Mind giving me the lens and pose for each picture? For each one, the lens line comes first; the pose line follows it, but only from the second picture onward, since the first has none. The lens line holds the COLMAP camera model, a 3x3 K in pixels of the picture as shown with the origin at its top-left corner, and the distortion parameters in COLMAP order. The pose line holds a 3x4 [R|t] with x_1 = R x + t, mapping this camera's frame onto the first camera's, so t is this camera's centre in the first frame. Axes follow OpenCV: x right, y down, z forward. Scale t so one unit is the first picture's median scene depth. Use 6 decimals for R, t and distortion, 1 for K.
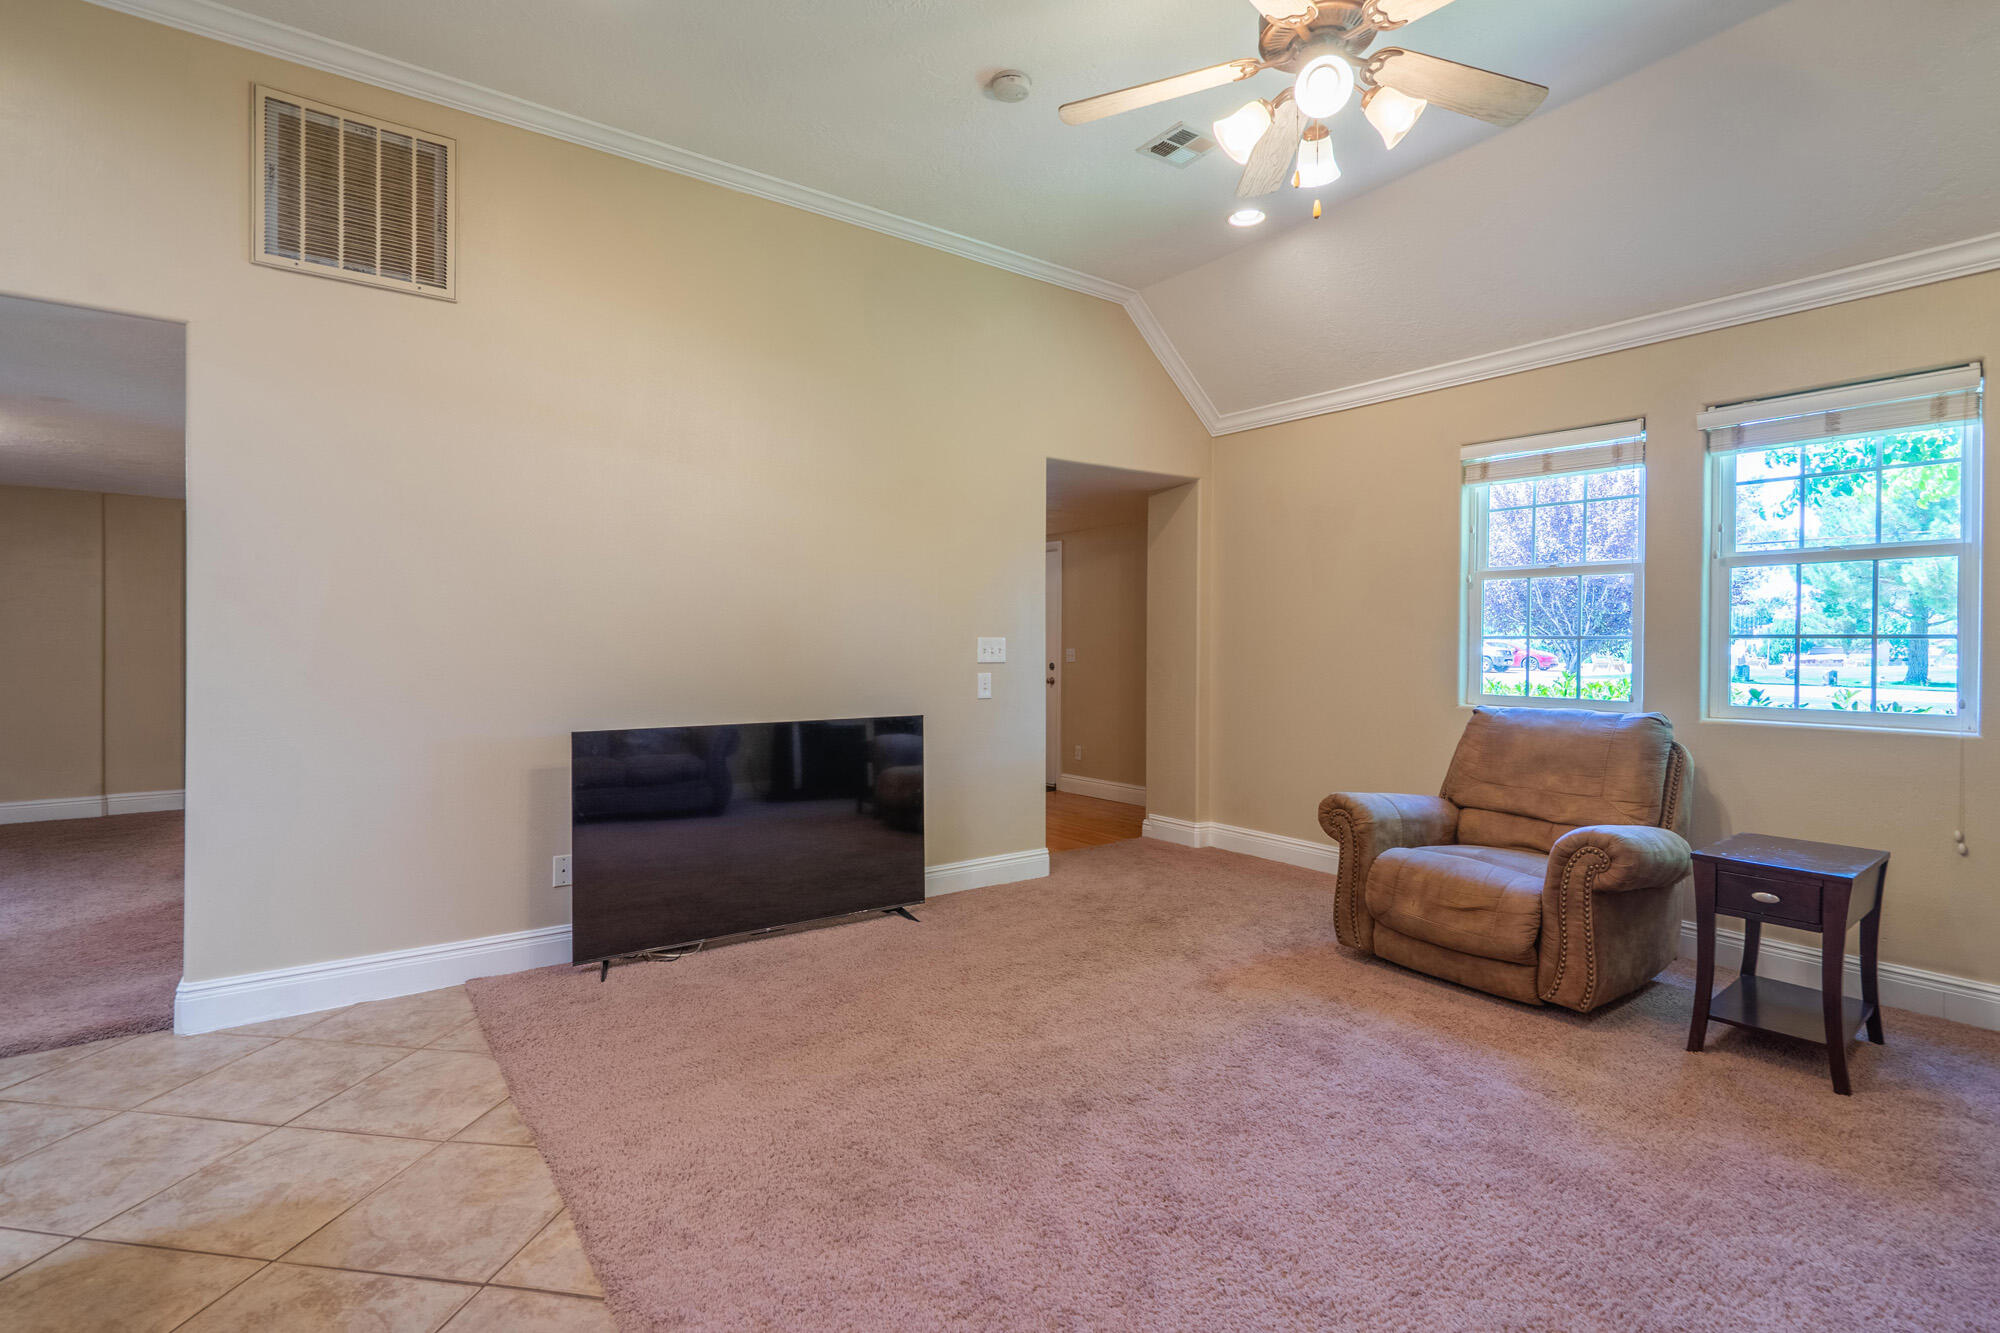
lens RADIAL K [[957.7, 0, 996.1], [0, 957.7, 647.9], [0, 0, 1]] dist [-0.005001, 0.008262]
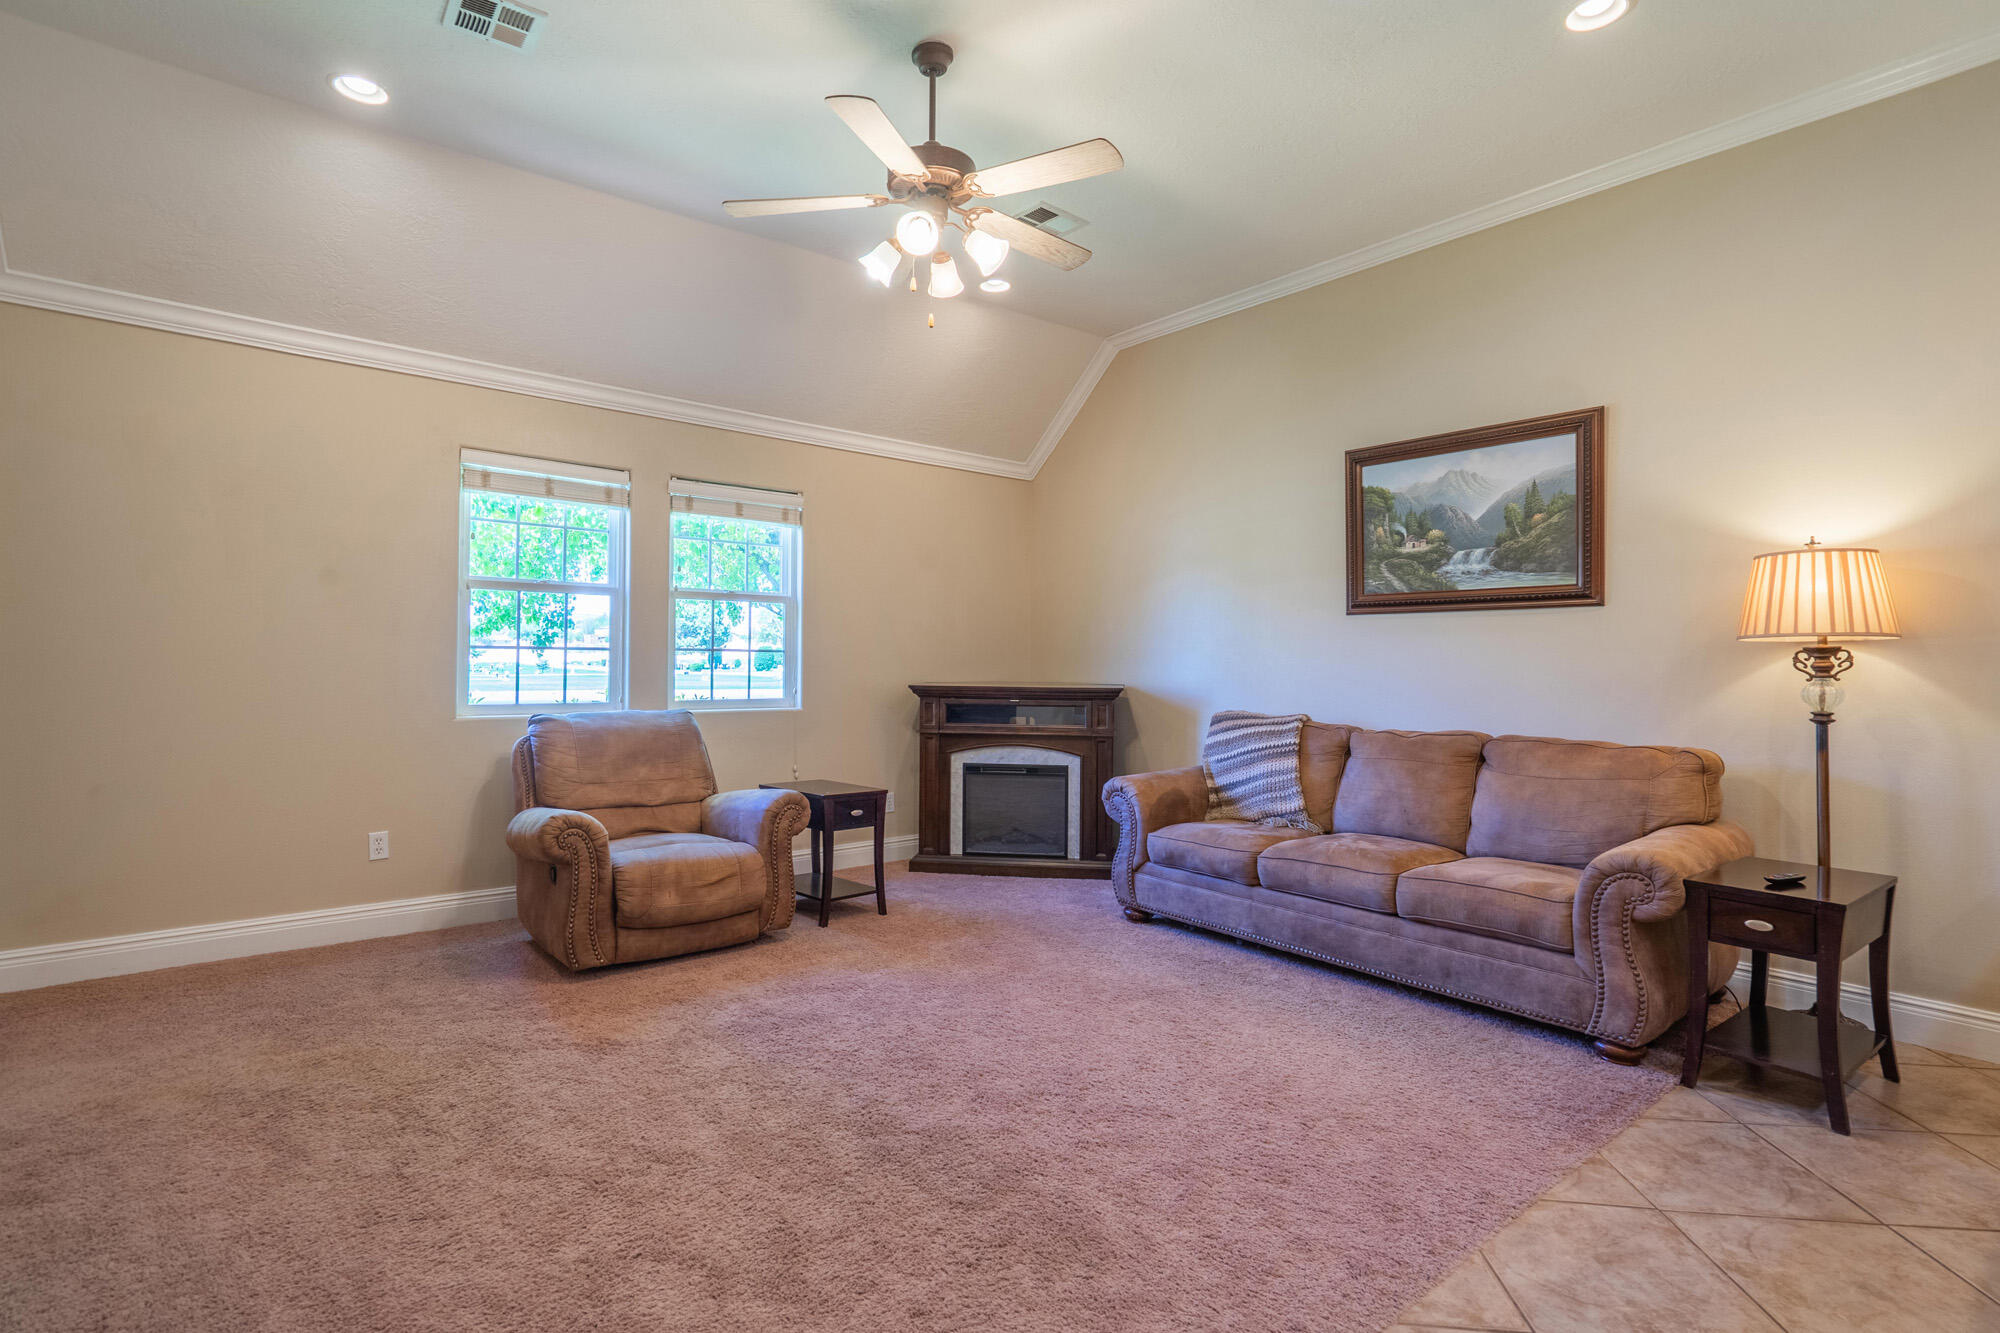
lens RADIAL K [[957.7, 0, 996.1], [0, 957.7, 647.9], [0, 0, 1]] dist [-0.005001, 0.008262]
pose [[-0.066202, 0.008532, 0.997770, -0.703016], [-0.004055, 0.999953, -0.008820, -0.004654], [-0.997798, -0.004630, -0.066164, 0.736464]]
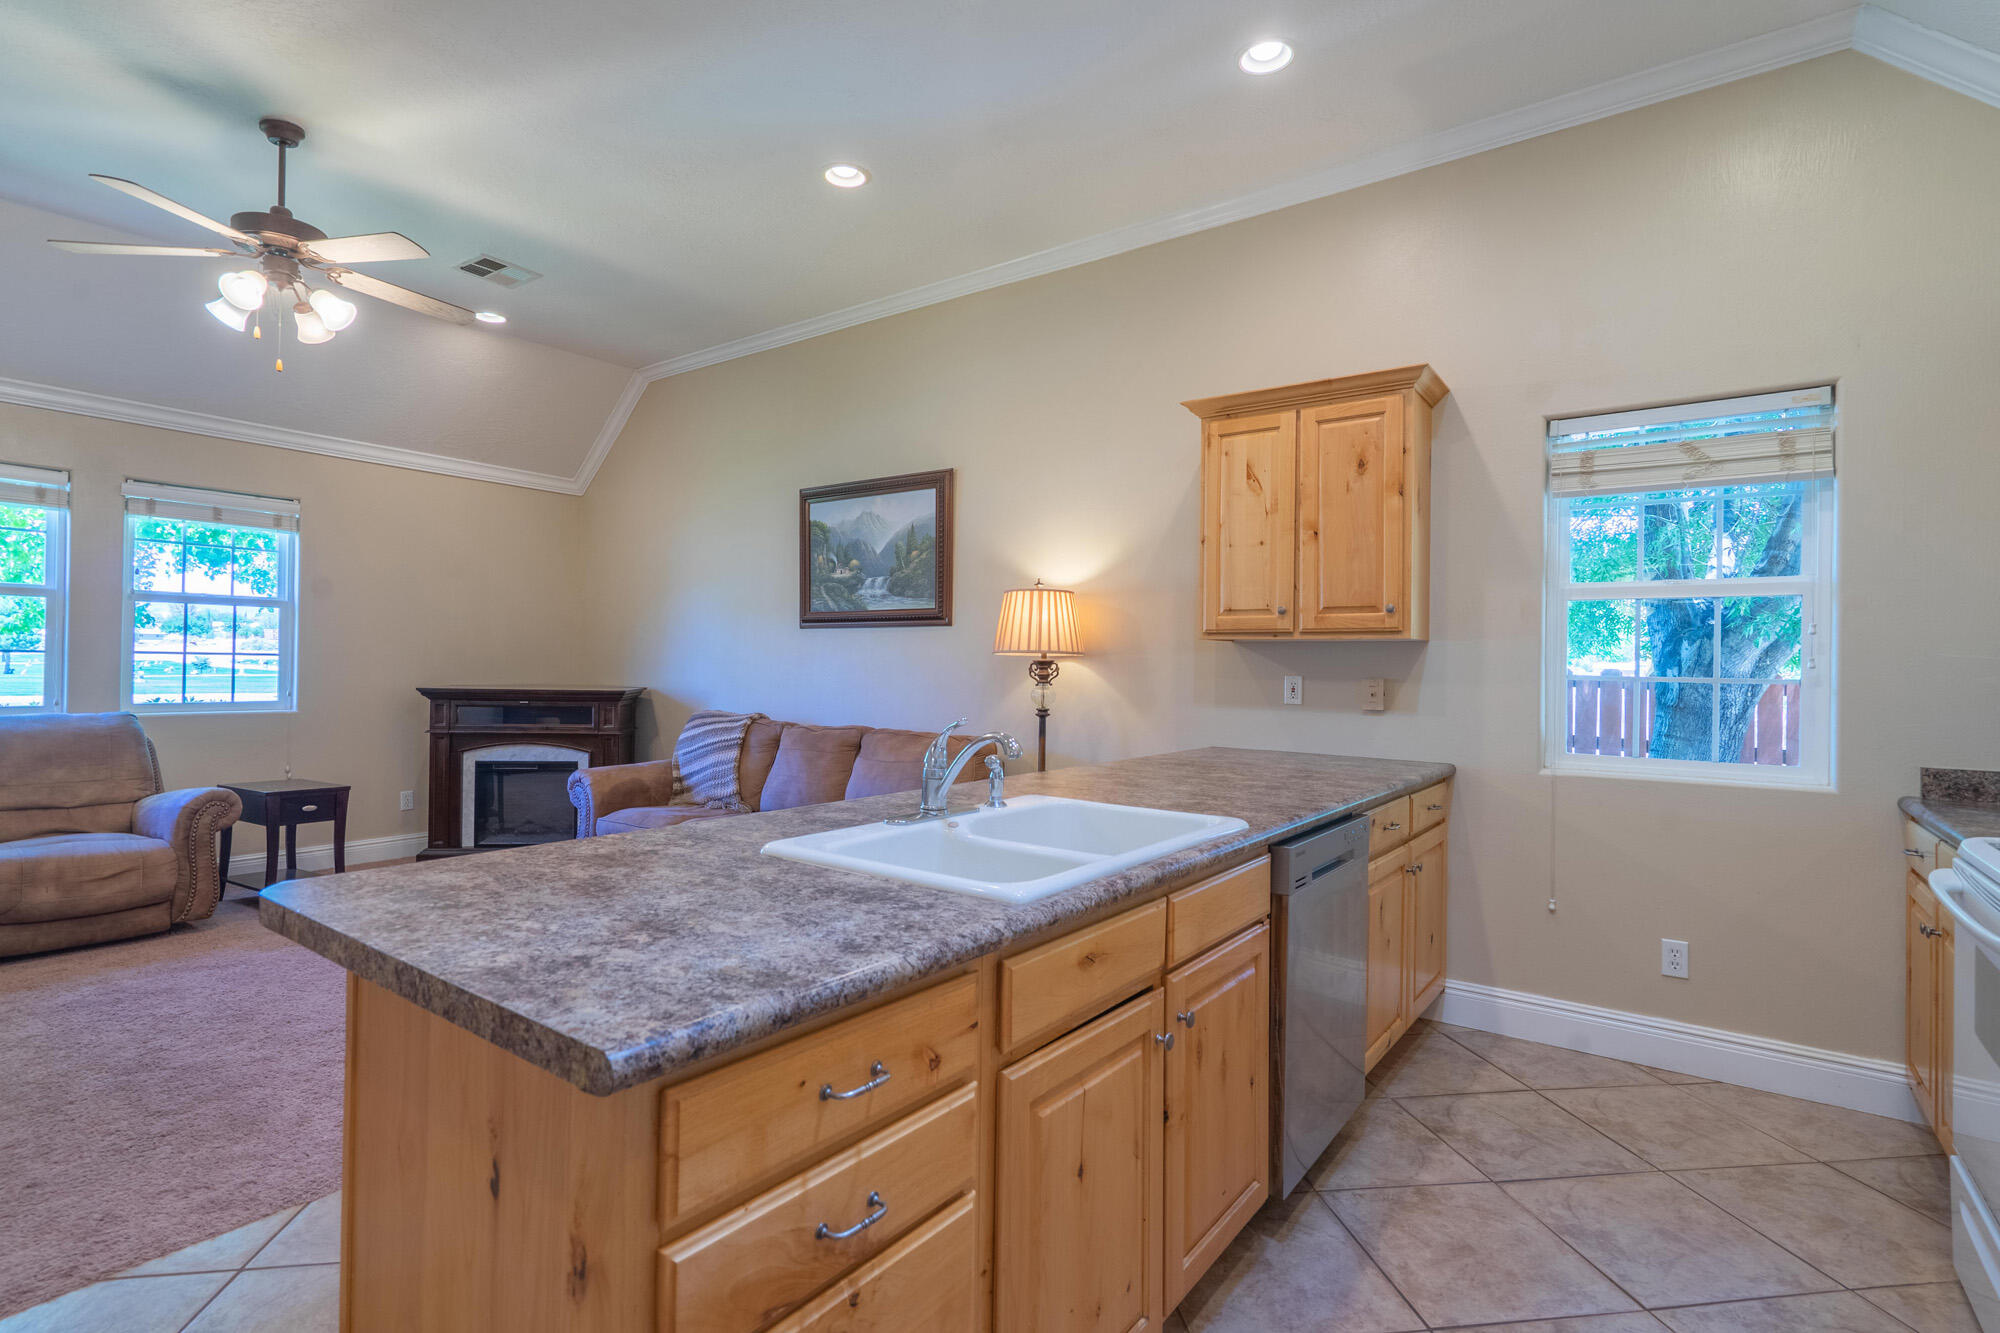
lens RADIAL K [[954.3, 0, 998.7], [0, 954.3, 658.6], [0, 0, 1]] dist [0.001469, 0.001067]
pose [[-0.307392, -0.002445, 0.951580, -1.023914], [-0.011724, 0.999931, -0.001218, -0.017897], [-0.951511, -0.011531, -0.307400, 0.296343]]
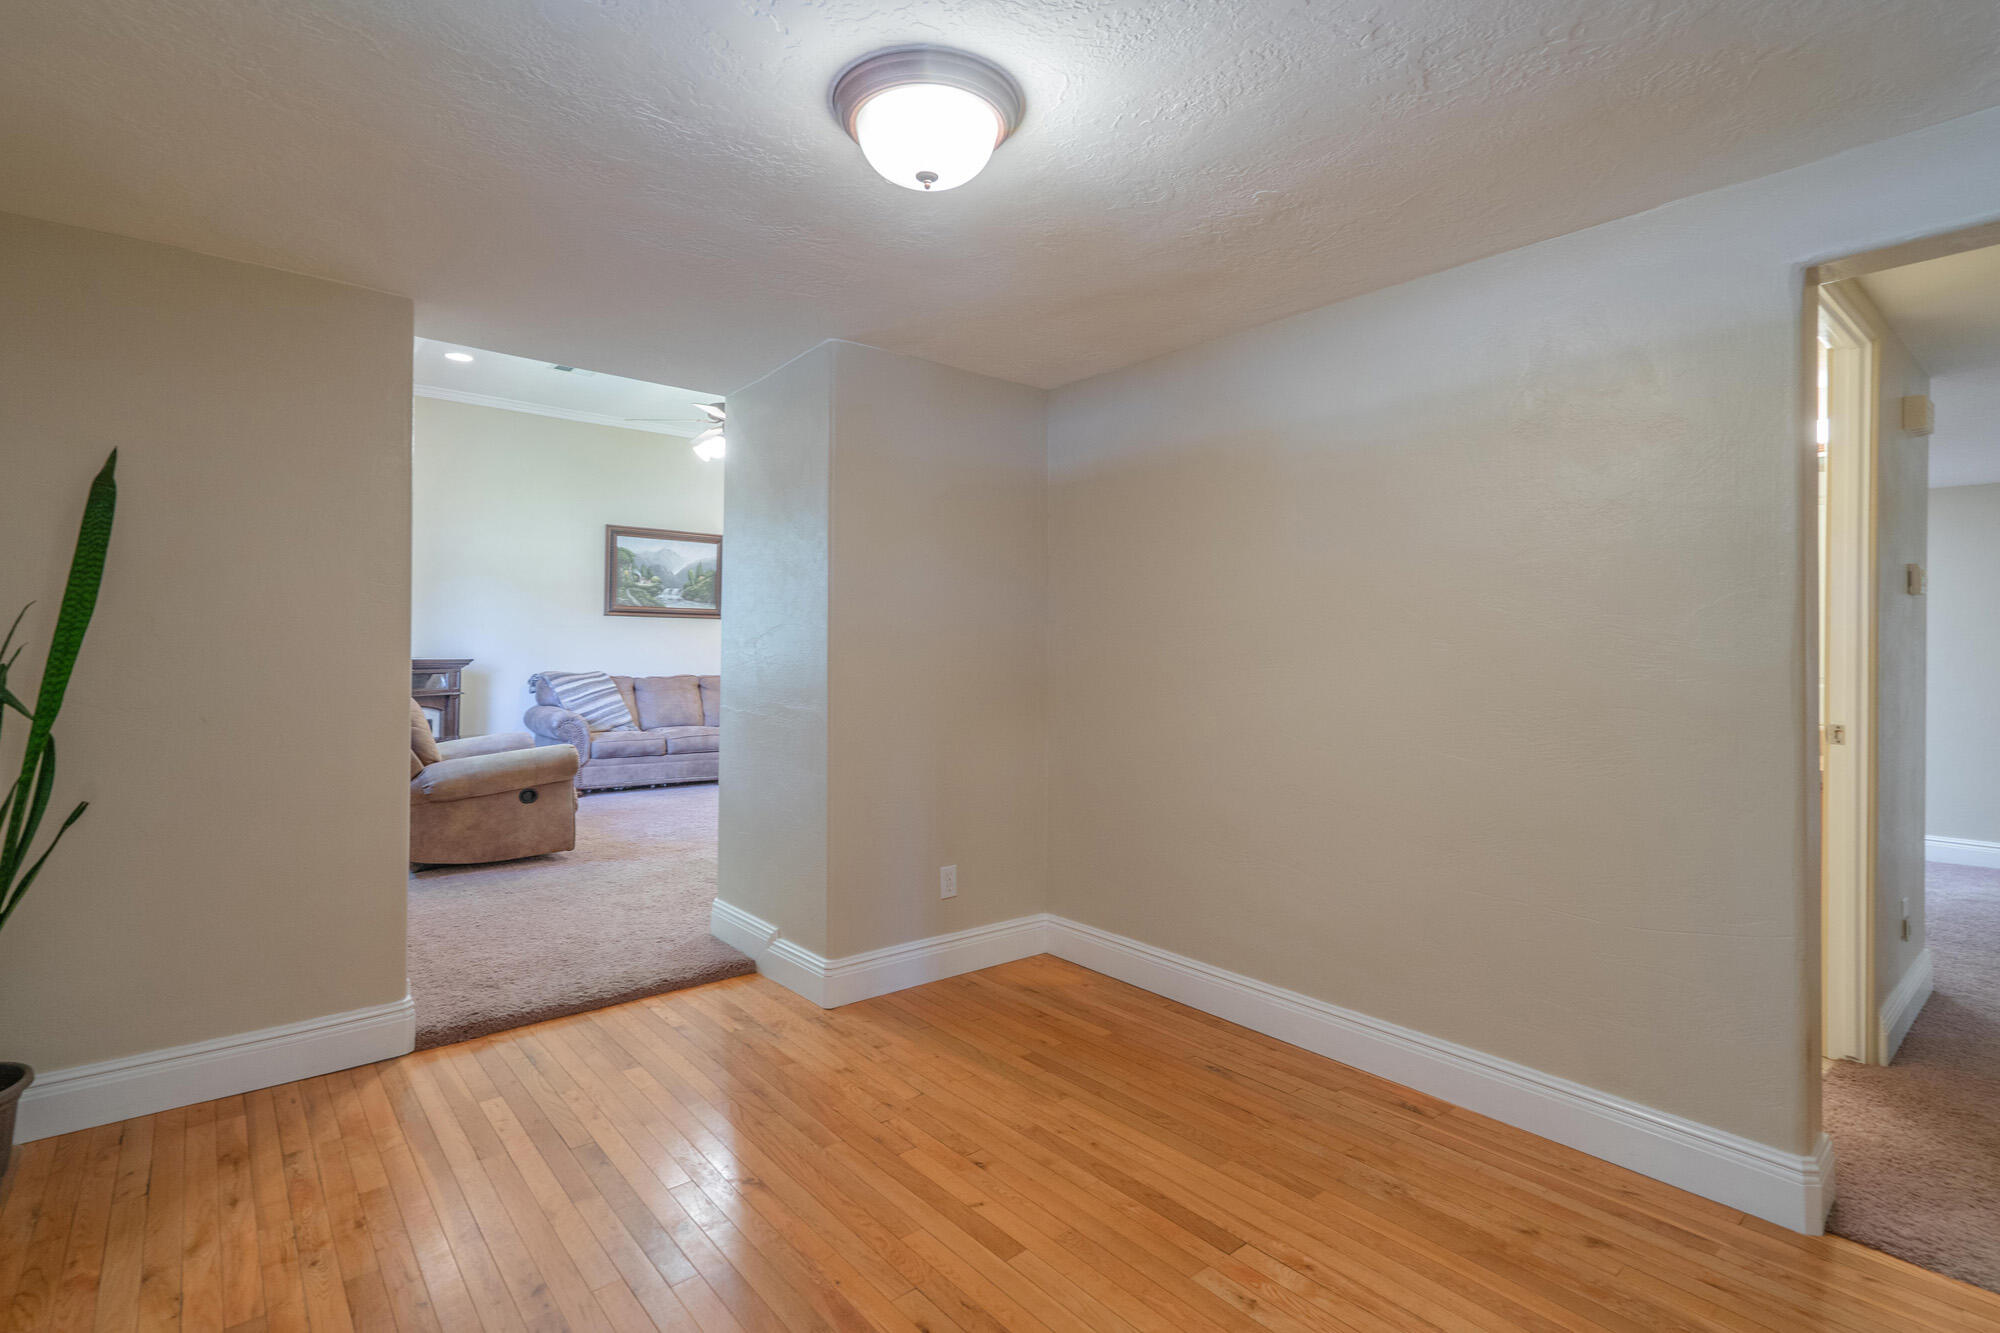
lens RADIAL K [[945.2, 0, 1000.0], [0, 945.2, 646.0], [0, 0, 1]] dist [-0.003876, -0.000808]
pose [[-0.997012, -0.014916, -0.075797, -0.170635], [-0.014637, 0.999884, -0.004240, 0.008407], [0.075852, -0.003118, -0.997114, 2.754281]]
